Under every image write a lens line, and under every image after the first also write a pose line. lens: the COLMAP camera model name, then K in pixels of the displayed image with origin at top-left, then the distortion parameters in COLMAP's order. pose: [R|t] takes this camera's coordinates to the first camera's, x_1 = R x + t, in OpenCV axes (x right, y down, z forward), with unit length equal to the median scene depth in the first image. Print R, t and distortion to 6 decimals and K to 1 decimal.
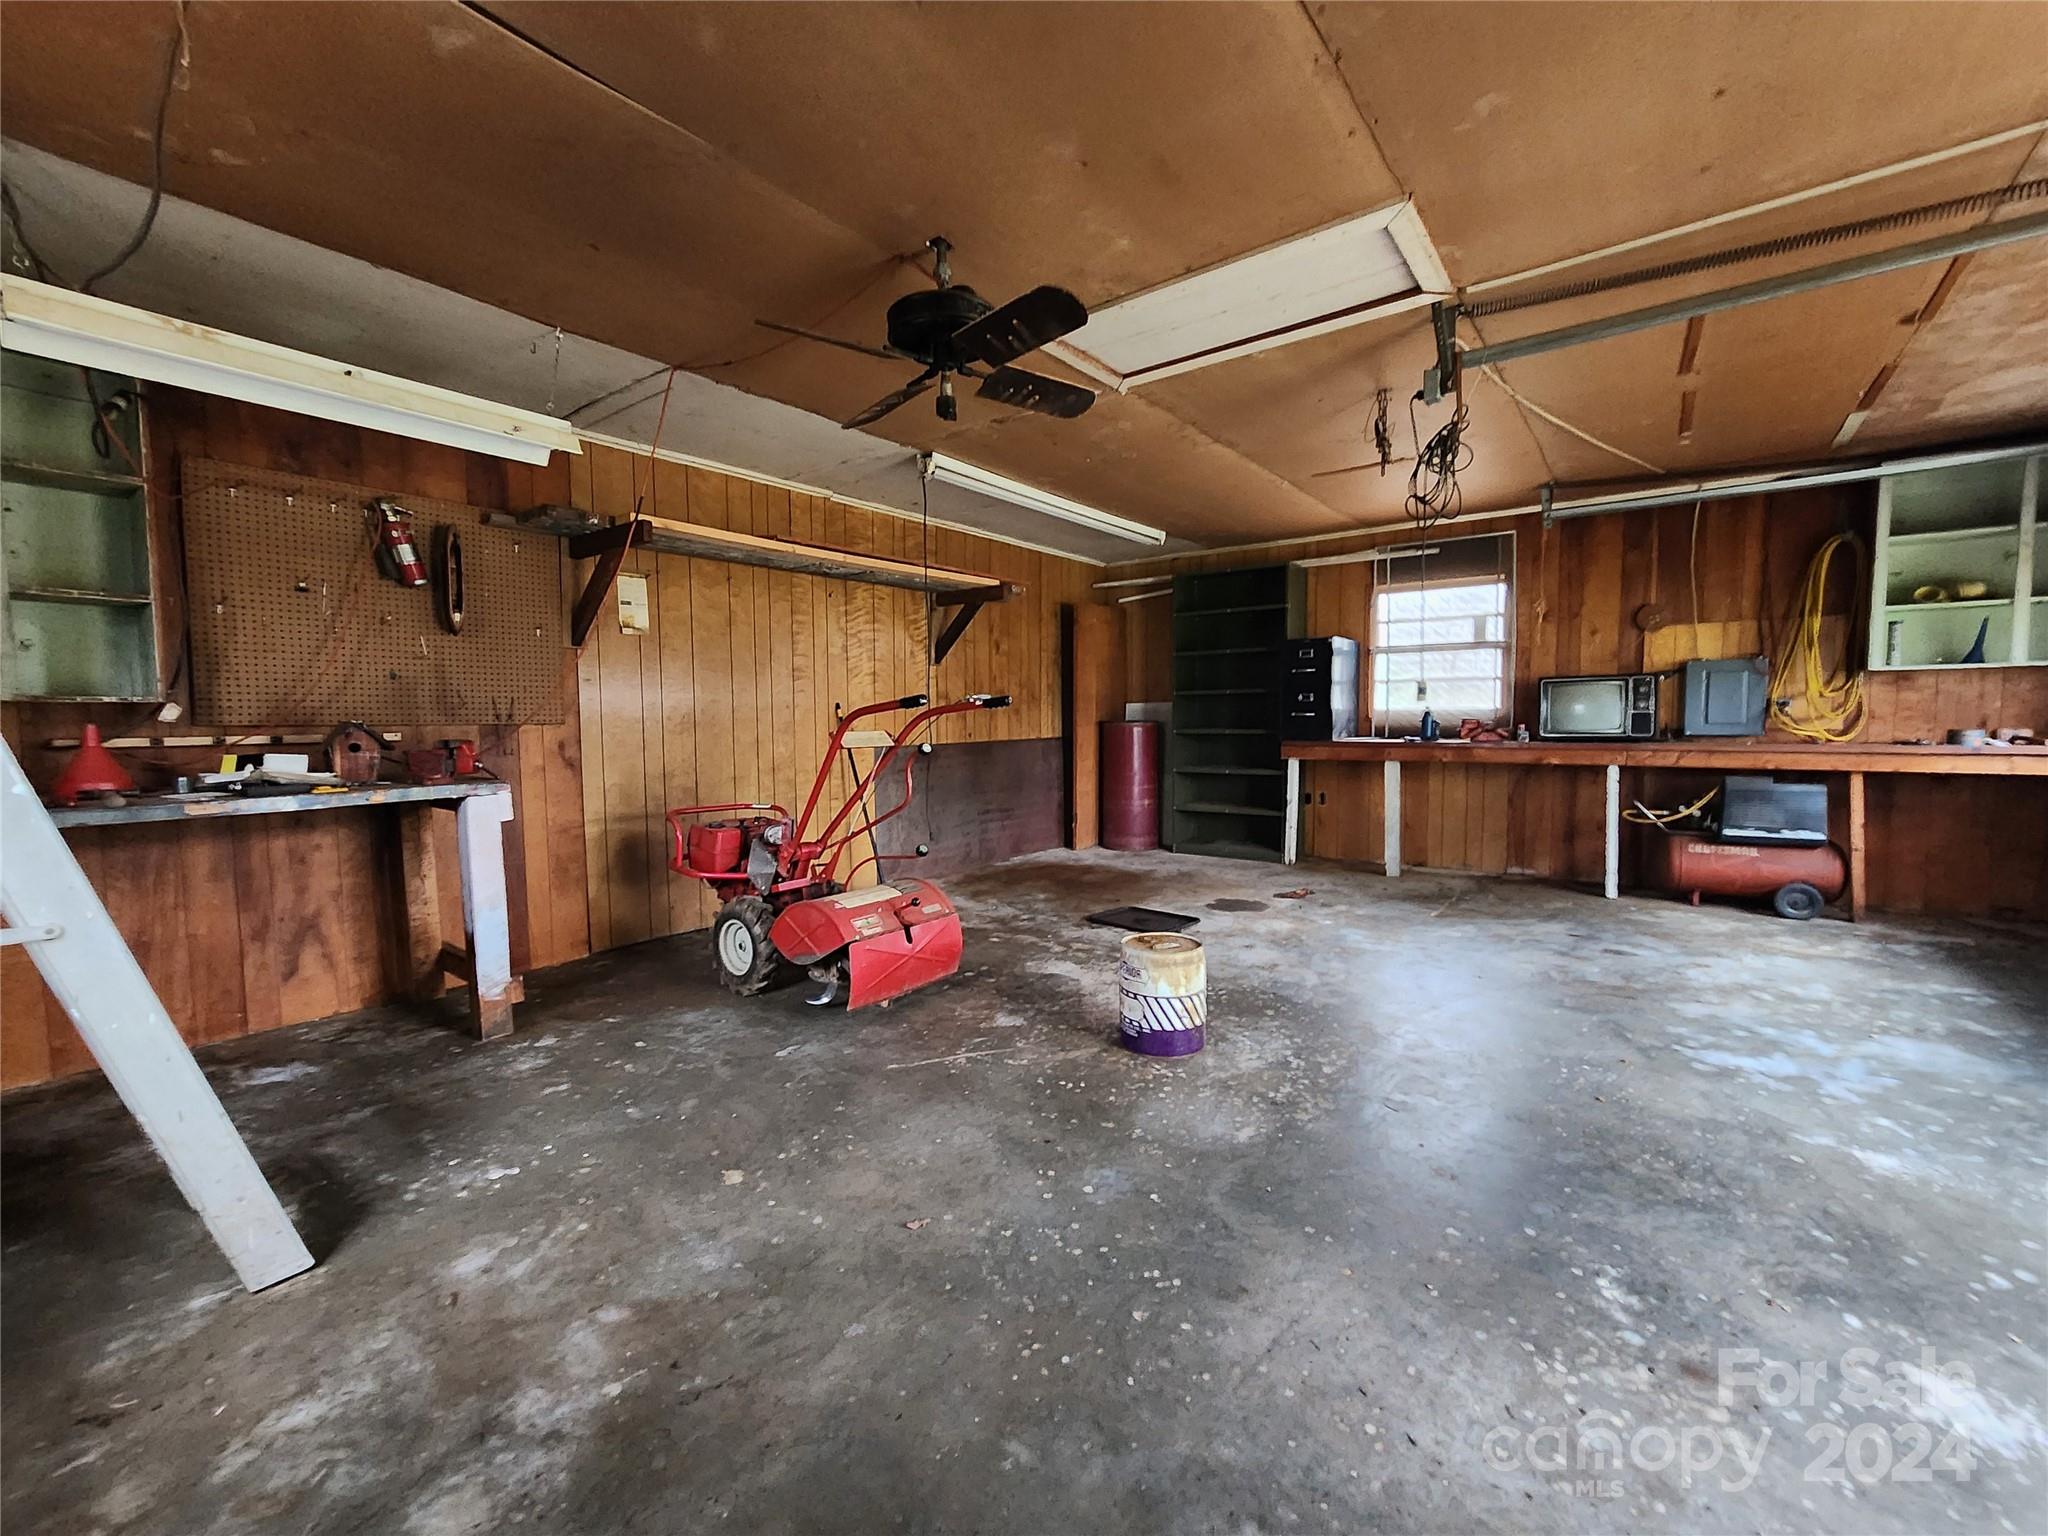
lens RADIAL K [[840.5, 0, 1016.9], [0, 840.5, 766.4], [0, 0, 1]] dist [-0.005129, 0.001710]
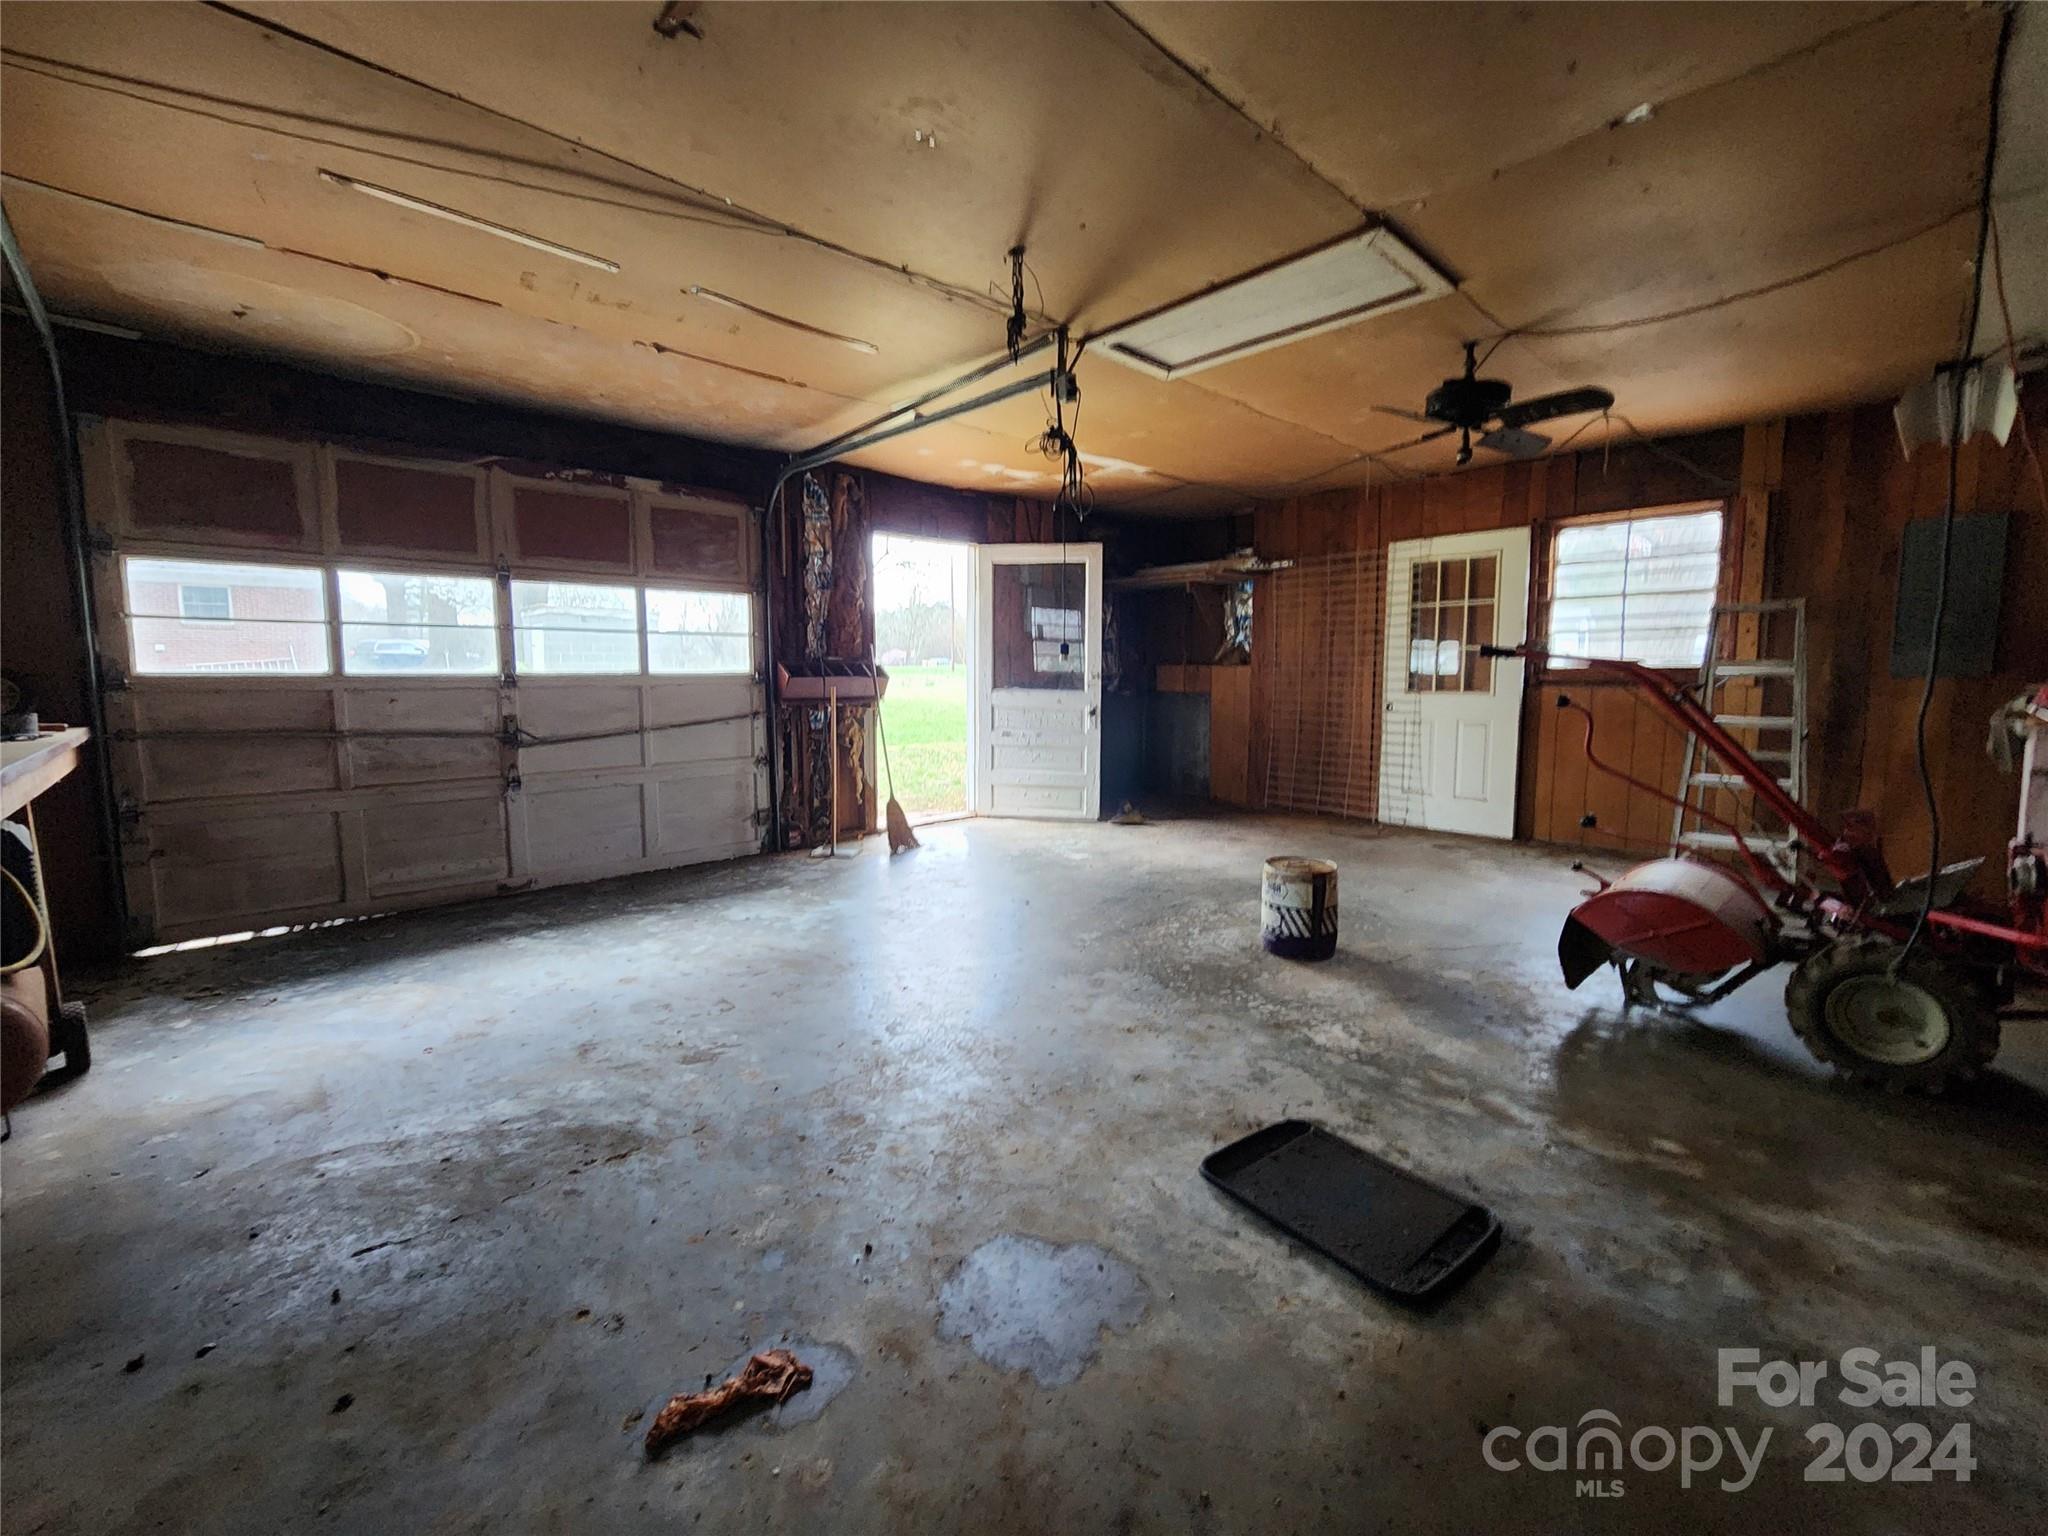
lens RADIAL K [[840.5, 0, 1026.8], [0, 840.5, 763.5], [0, 0, 1]] dist [-0.005129, 0.001710]
pose [[-0.989892, -0.000949, 0.141823, 0.311198], [0.022650, 0.986085, 0.164693, -0.104705], [-0.140006, 0.166240, -0.976096, 1.756014]]
